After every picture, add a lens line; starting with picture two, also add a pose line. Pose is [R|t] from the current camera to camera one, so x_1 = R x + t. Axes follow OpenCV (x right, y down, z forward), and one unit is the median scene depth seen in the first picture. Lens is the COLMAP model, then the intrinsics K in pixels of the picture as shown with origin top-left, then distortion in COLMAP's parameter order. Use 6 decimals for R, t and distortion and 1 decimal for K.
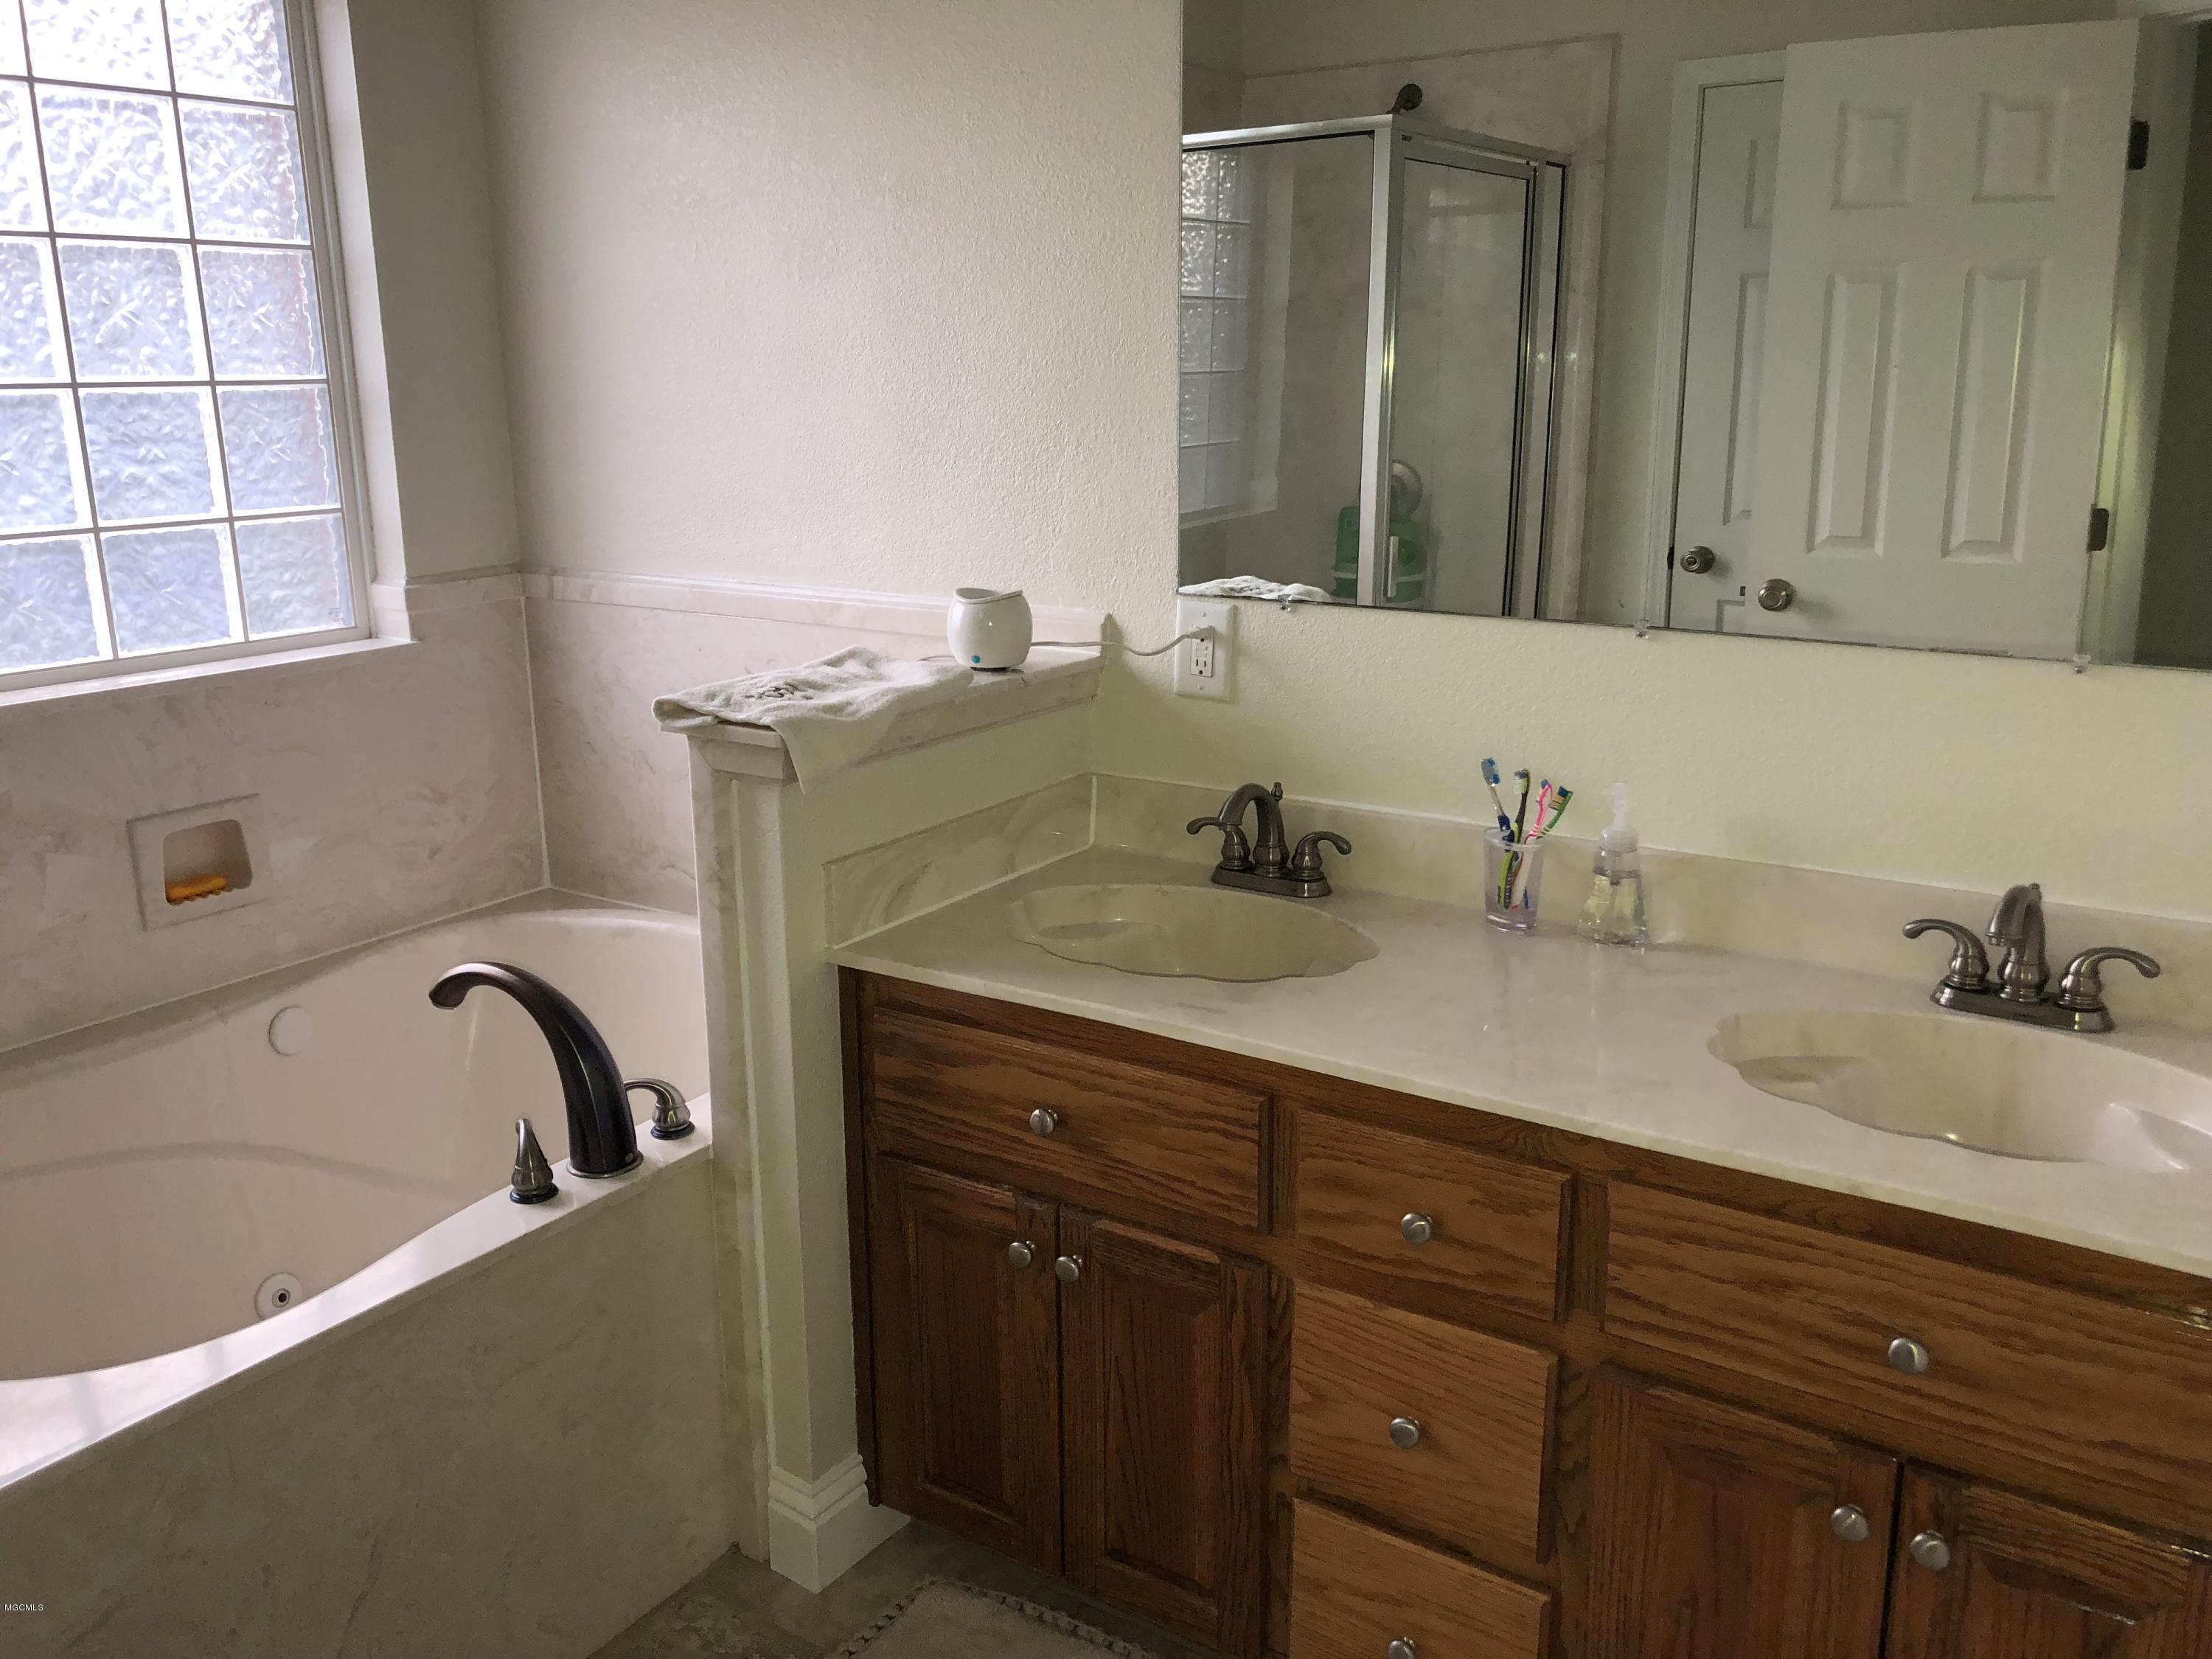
lens RADIAL K [[1829.3, 0, 1104.2], [0, 1829.3, 837.0], [0, 0, 1]] dist [0.007838, -0.003108]
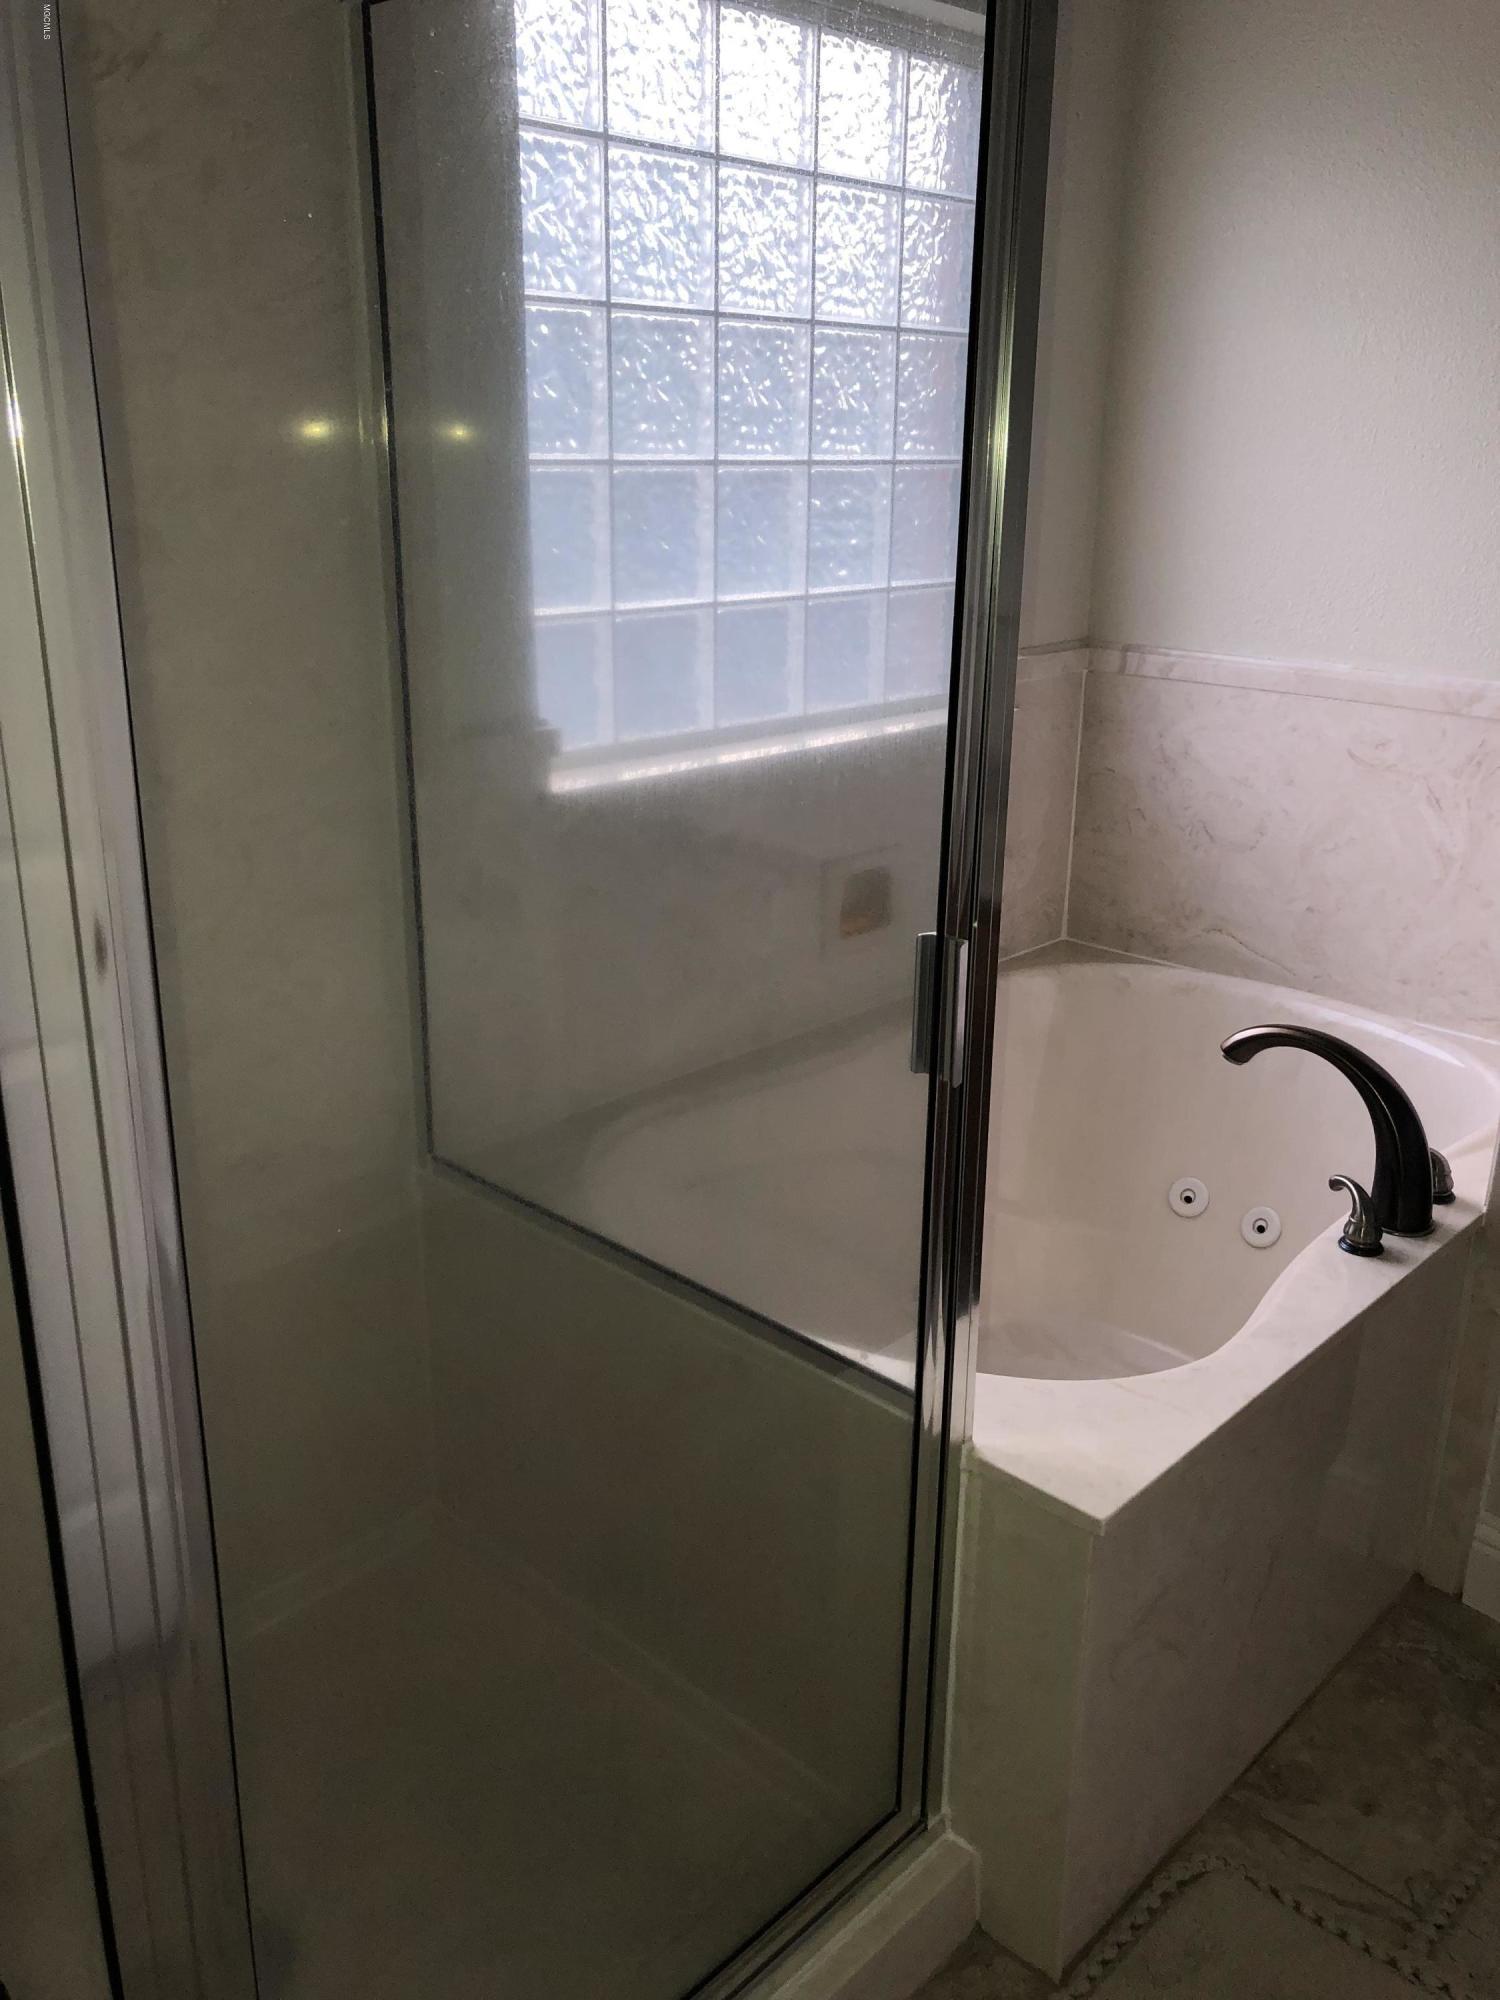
lens RADIAL K [[1653.9, 0, 754.5], [0, 1653.9, 986.7], [0, 0, 1]] dist [0.007838, -0.003108]
pose [[0.988313, 0.067664, -0.136597, -0.369991], [-0.058395, 0.995782, 0.070767, -0.003752], [0.140809, -0.061963, 0.988096, 0.001925]]
